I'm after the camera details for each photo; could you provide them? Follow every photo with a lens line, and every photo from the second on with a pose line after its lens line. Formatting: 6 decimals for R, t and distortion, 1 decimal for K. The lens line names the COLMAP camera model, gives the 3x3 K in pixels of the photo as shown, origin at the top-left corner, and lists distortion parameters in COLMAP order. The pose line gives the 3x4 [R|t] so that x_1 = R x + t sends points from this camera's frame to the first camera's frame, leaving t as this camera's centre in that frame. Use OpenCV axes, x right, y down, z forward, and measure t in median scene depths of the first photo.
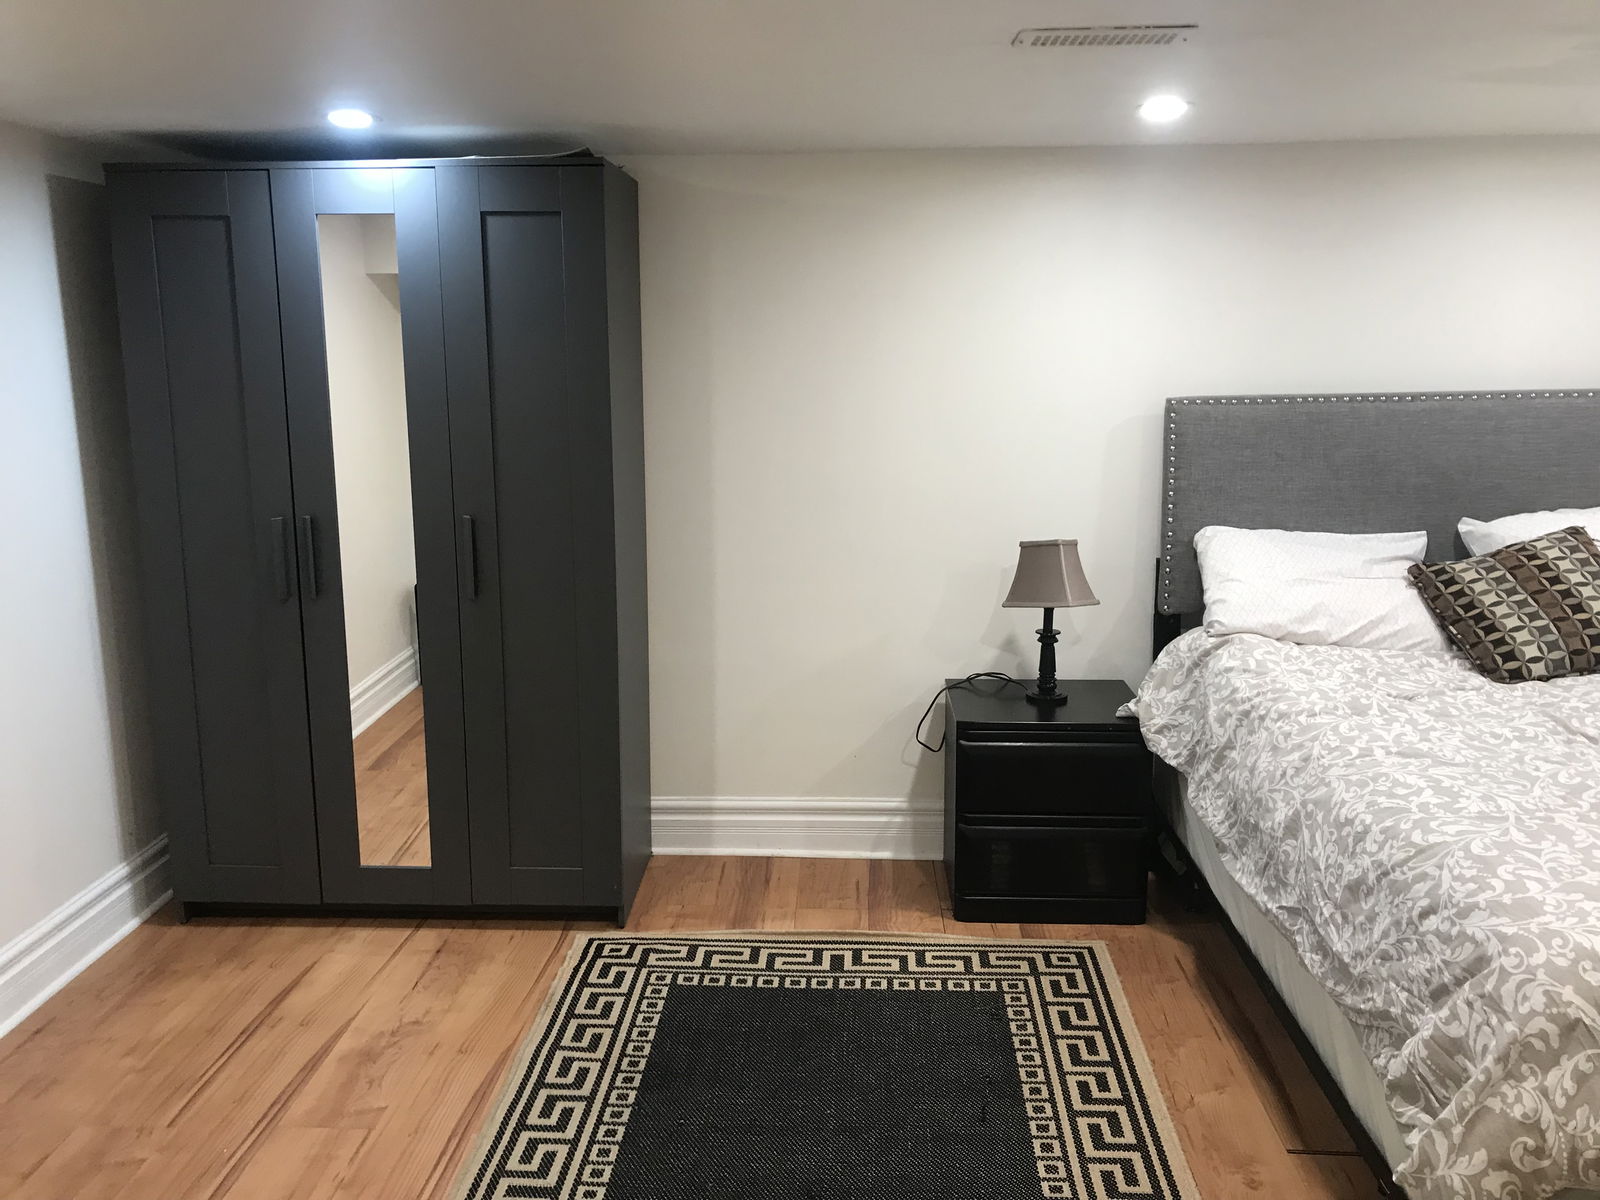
lens RADIAL K [[1286.8, 0, 795.5], [0, 1286.8, 597.8], [0, 0, 1]] dist [0.001456, -0.017393]
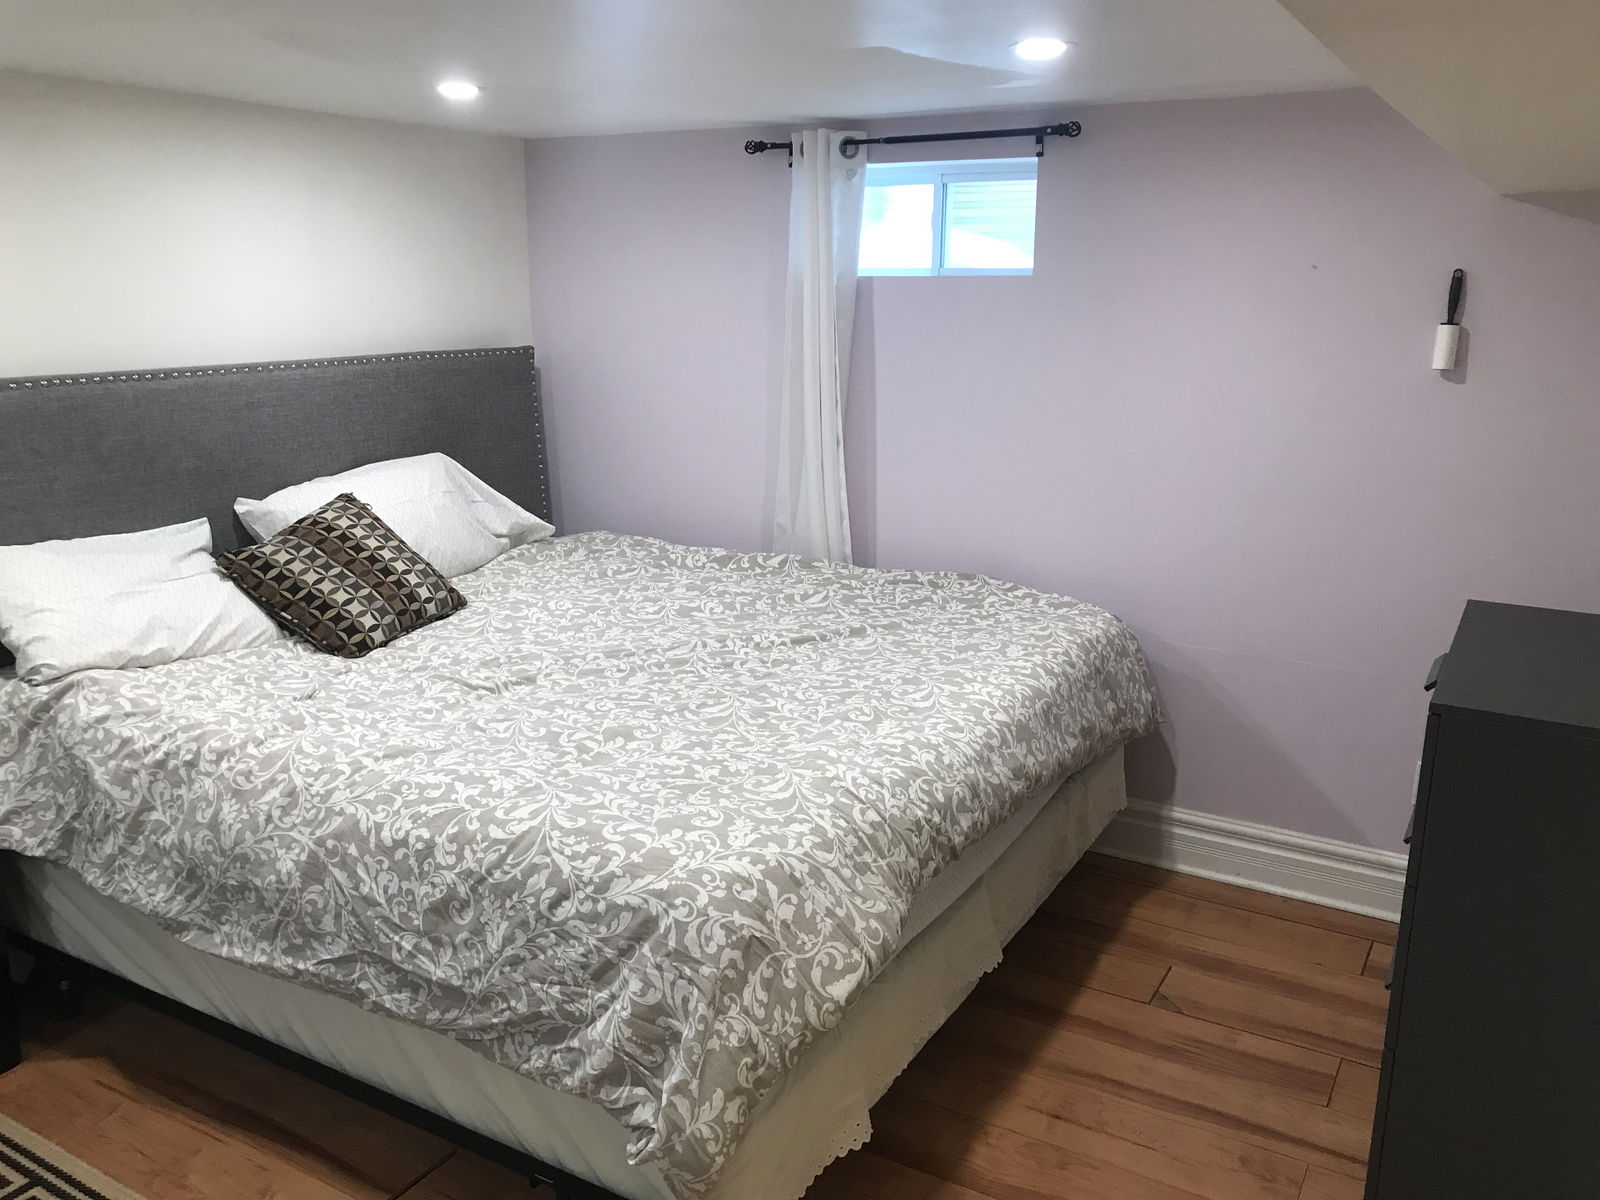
lens RADIAL K [[1286.8, 0, 798.7], [0, 1286.8, 599.7], [0, 0, 1]] dist [0.001456, -0.017393]
pose [[0.455458, -0.191745, 0.869363, -0.190632], [0.161606, 0.978113, 0.131065, -0.065388], [-0.875466, 0.080799, 0.476477, 0.262309]]
